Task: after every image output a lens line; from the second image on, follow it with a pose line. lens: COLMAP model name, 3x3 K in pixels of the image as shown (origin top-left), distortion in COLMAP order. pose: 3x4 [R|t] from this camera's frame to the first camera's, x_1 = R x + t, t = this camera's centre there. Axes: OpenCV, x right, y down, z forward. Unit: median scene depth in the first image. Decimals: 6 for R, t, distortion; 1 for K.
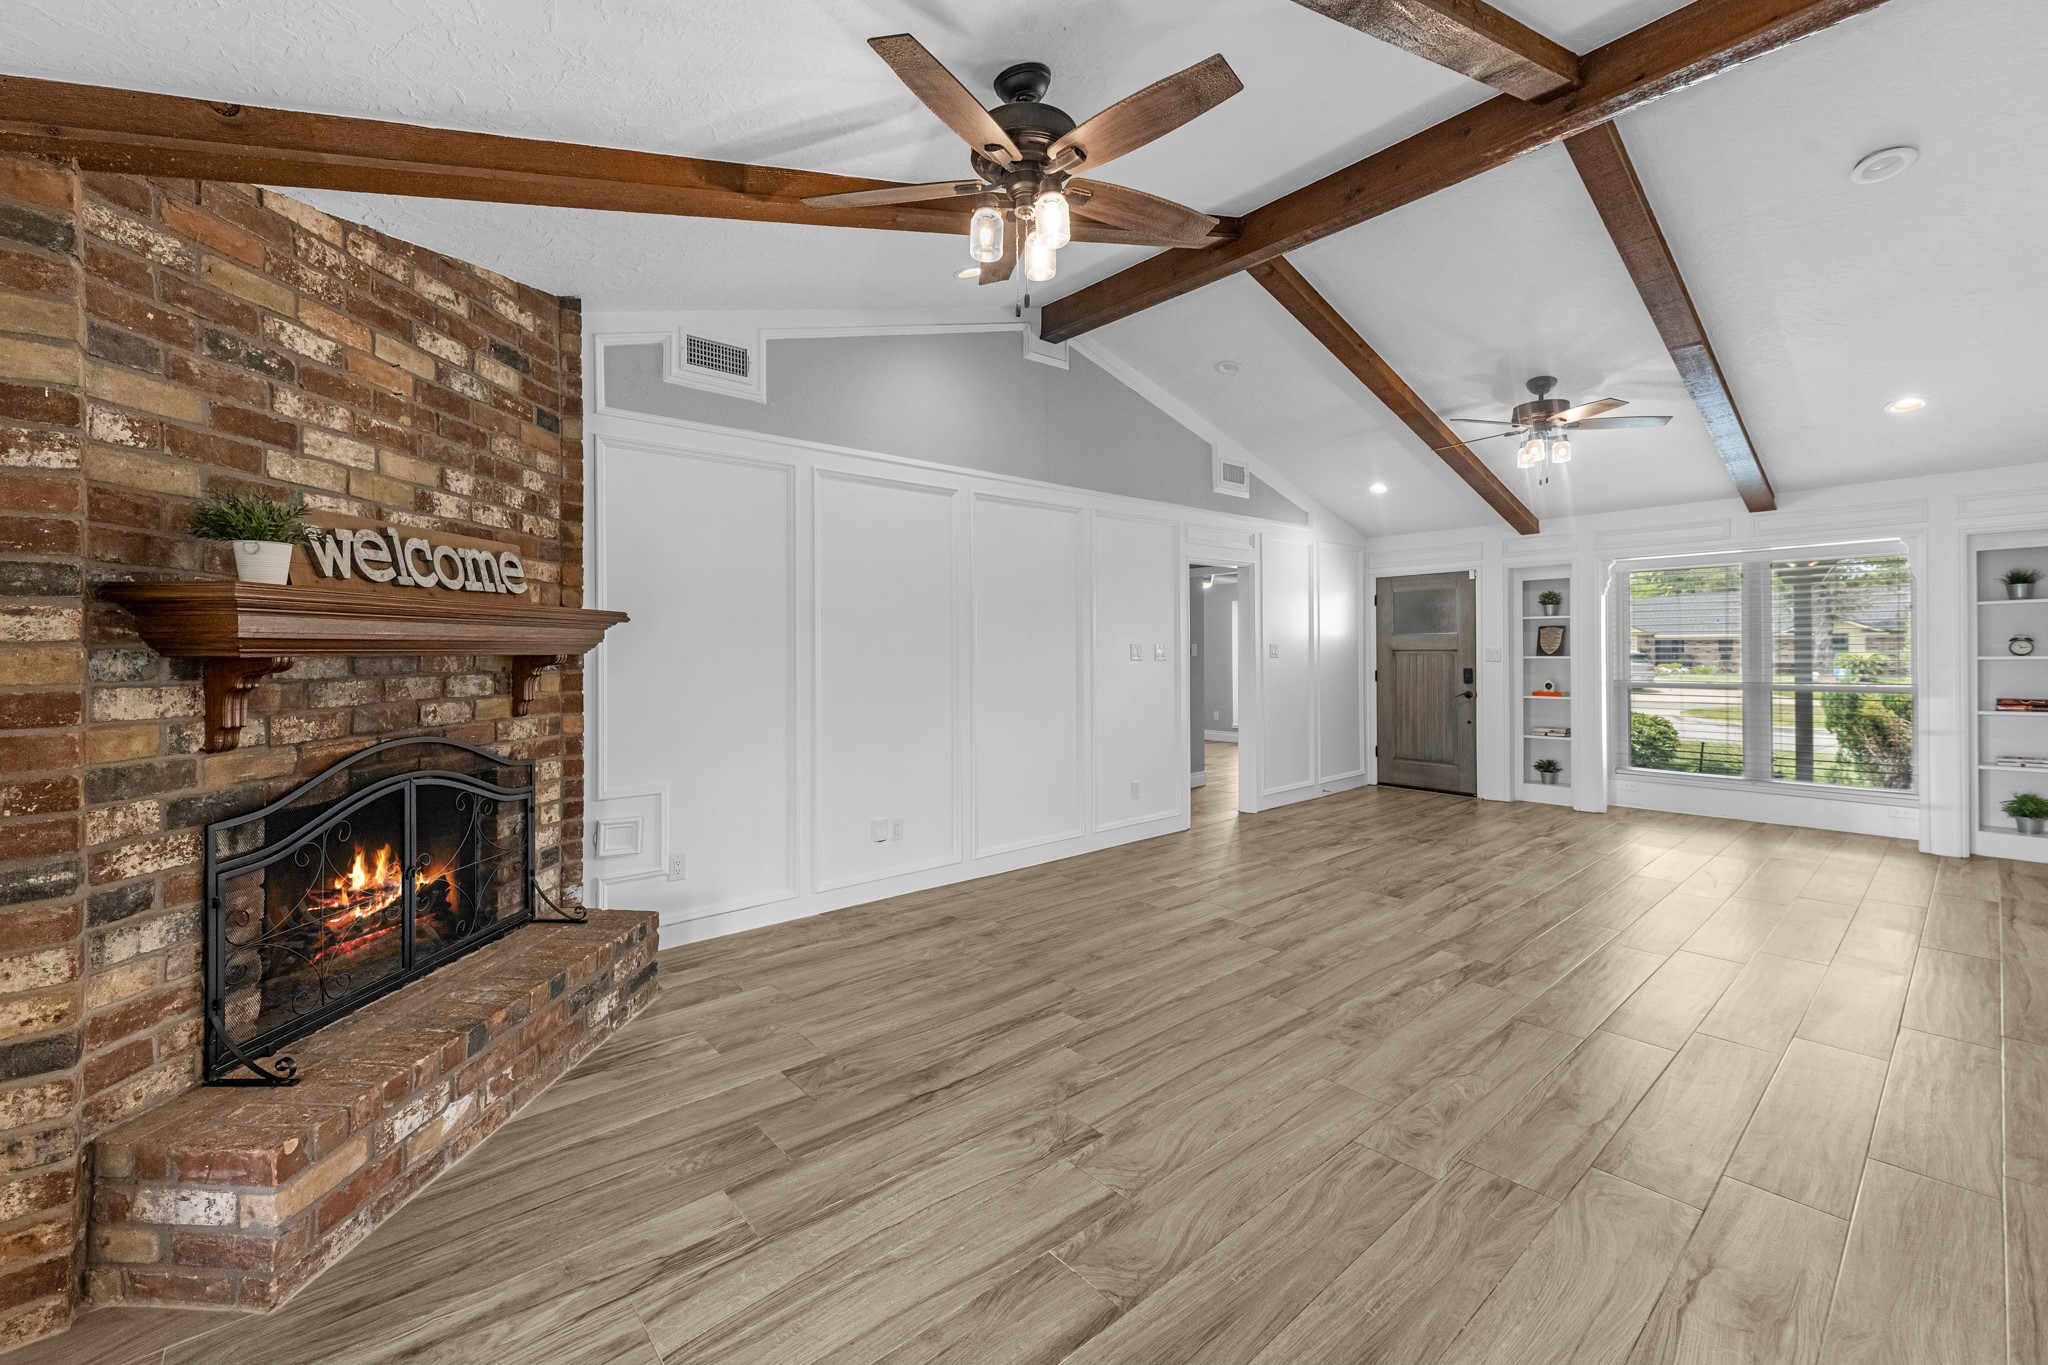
lens RADIAL K [[826.8, 0, 1006.8], [0, 826.8, 658.4], [0, 0, 1]] dist [0.006810, -0.001371]
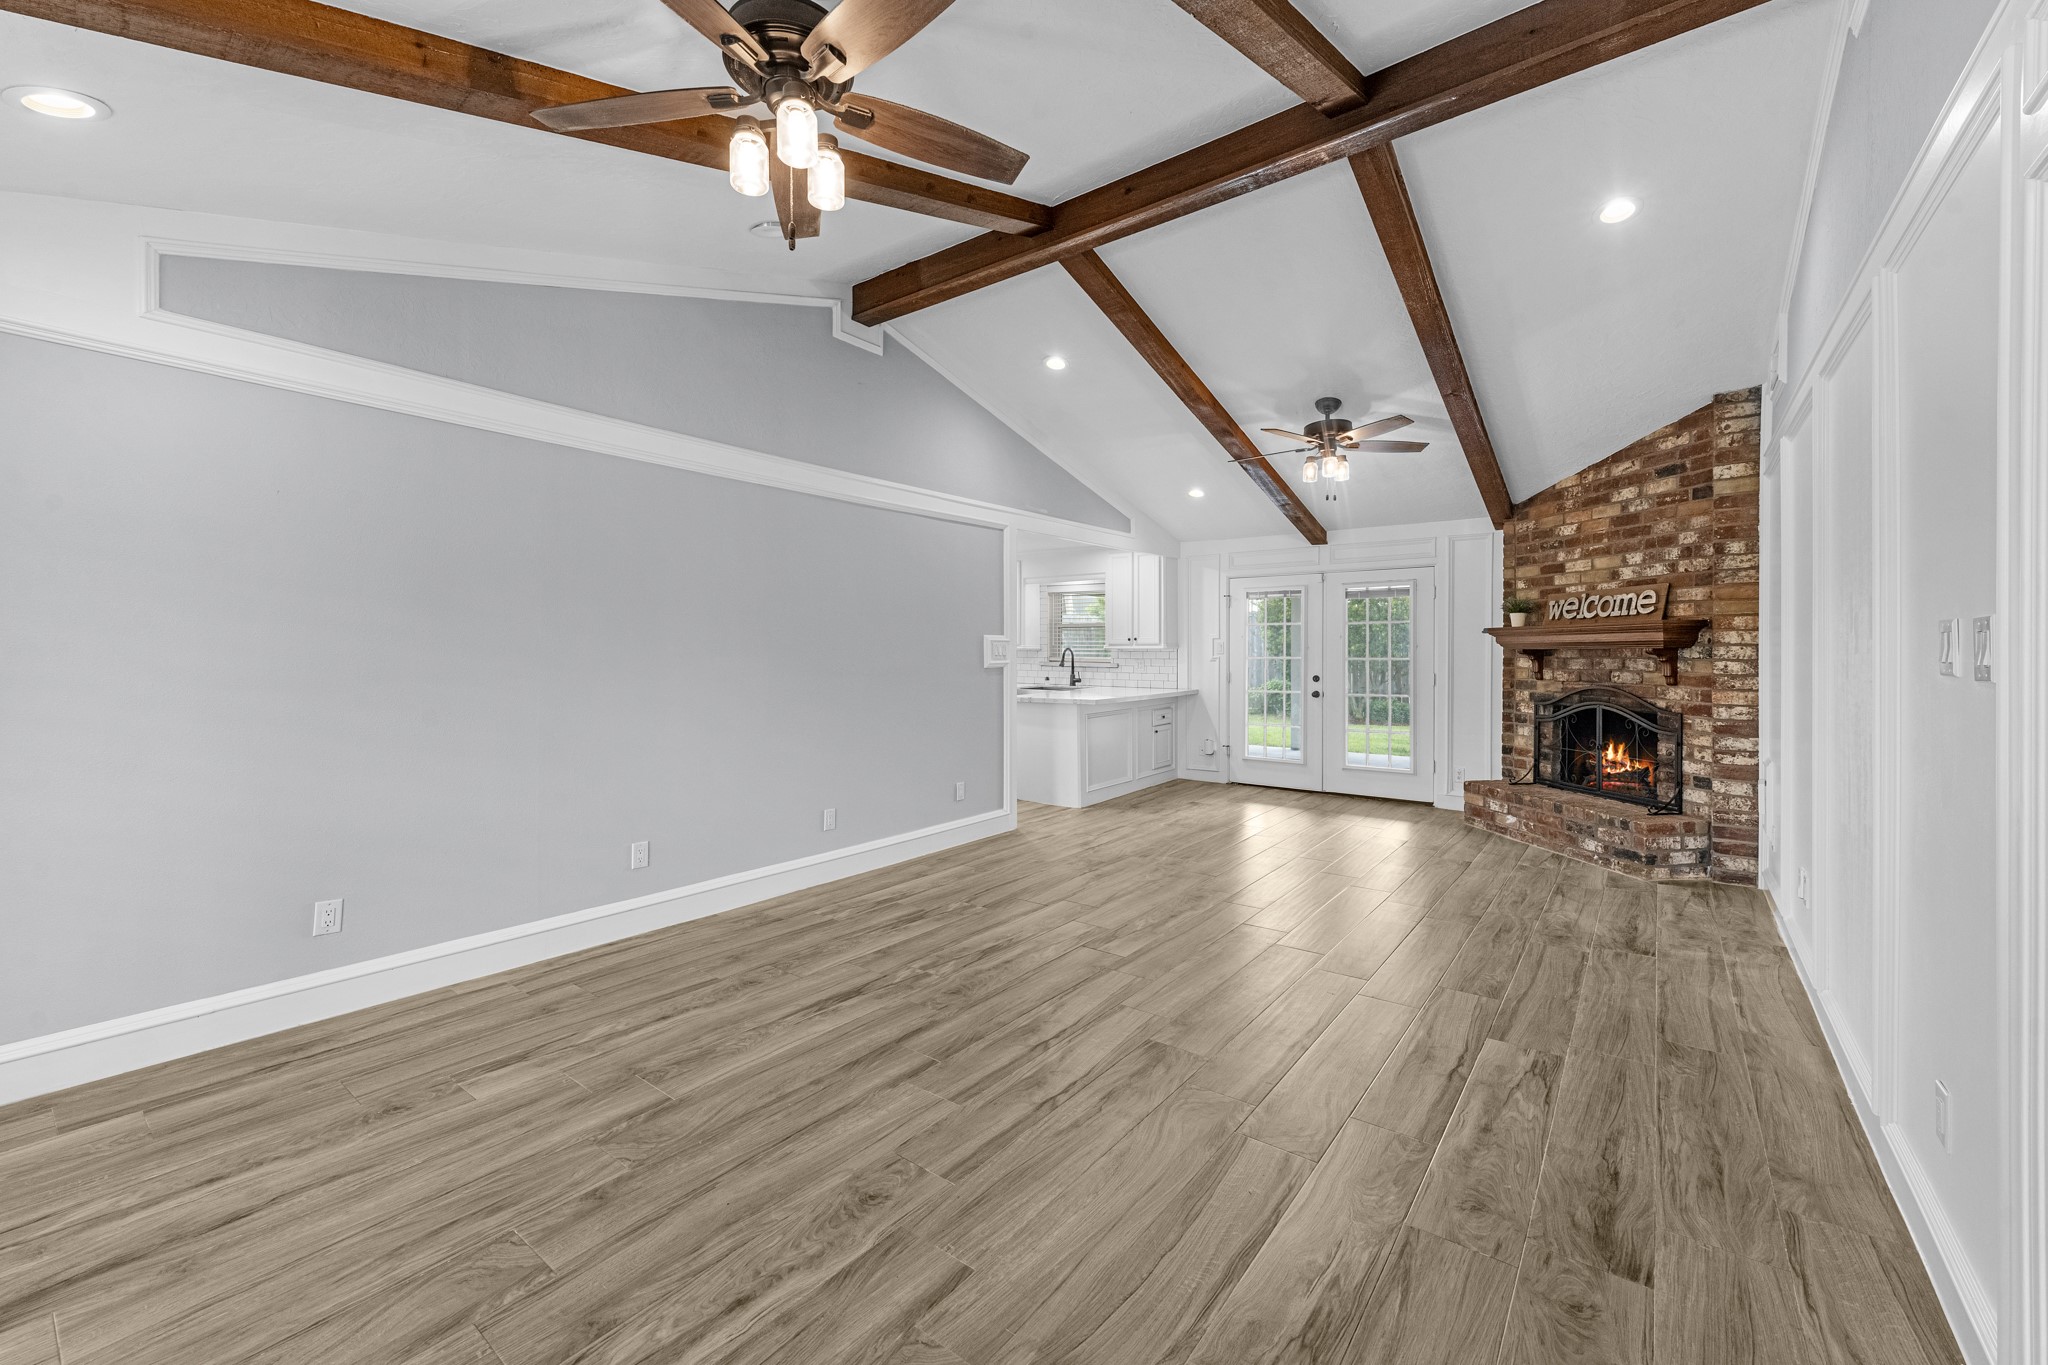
lens RADIAL K [[826.8, 0, 1003.0], [0, 826.8, 660.0], [0, 0, 1]] dist [0.006810, -0.001371]
pose [[-0.981102, 0.011622, -0.193142, 0.981502], [0.008271, 0.999801, 0.018149, -0.020193], [0.193315, 0.016209, -0.981003, 2.224581]]
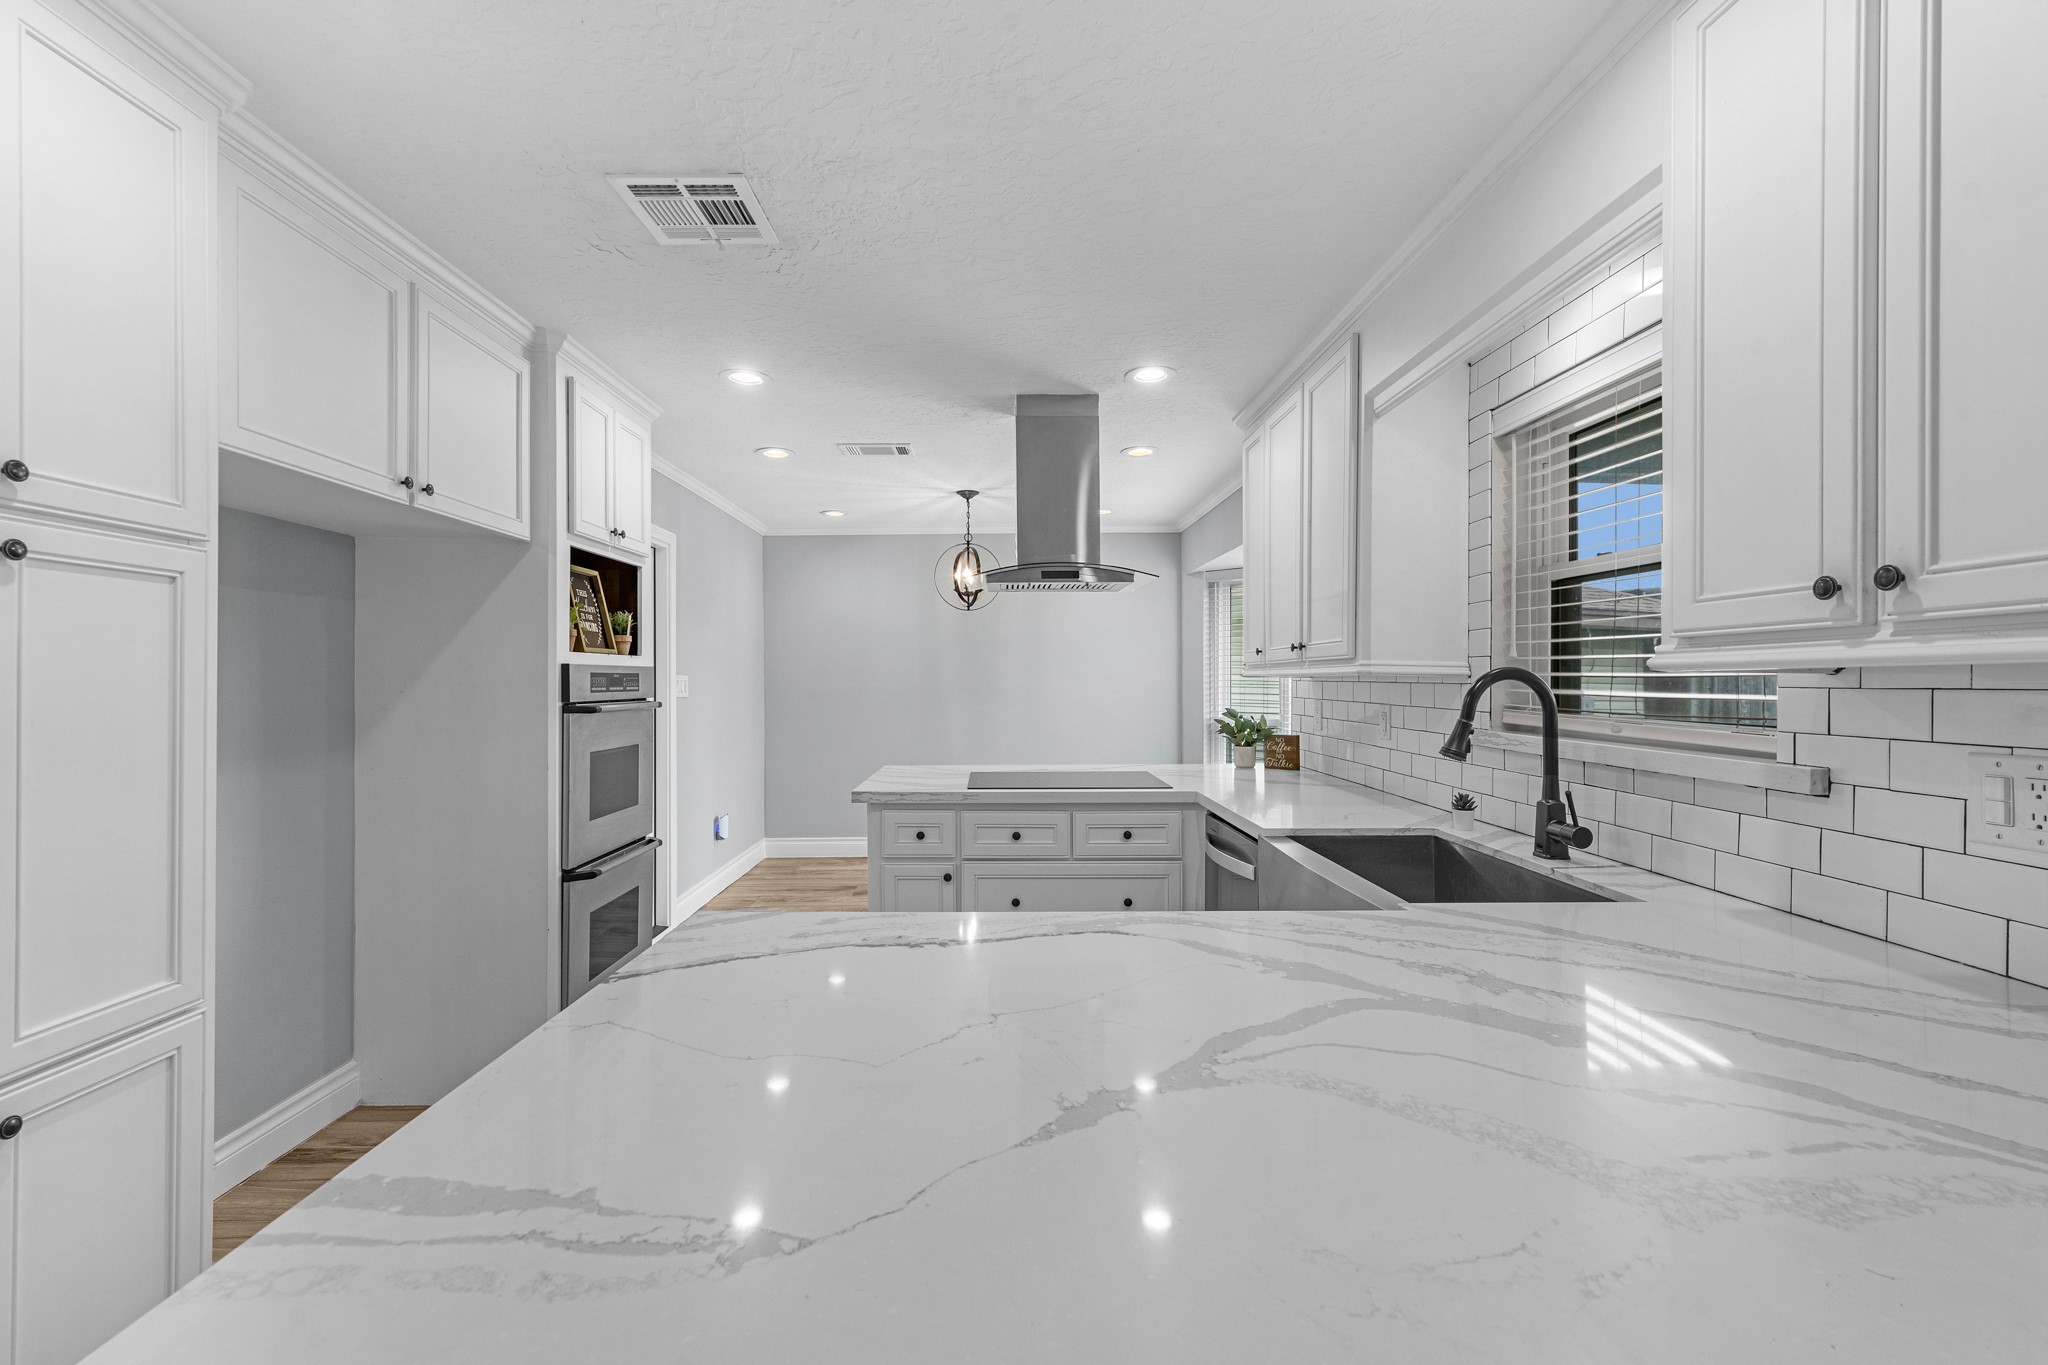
lens RADIAL K [[826.8, 0, 950.1], [0, 826.8, 669.4], [0, 0, 1]] dist [0.006810, -0.001371]
pose [[-0.713787, 0.011794, 0.700263, 0.106715], [0.004879, 0.999918, -0.011867, -0.001063], [-0.700346, -0.005054, -0.713786, 0.227190]]
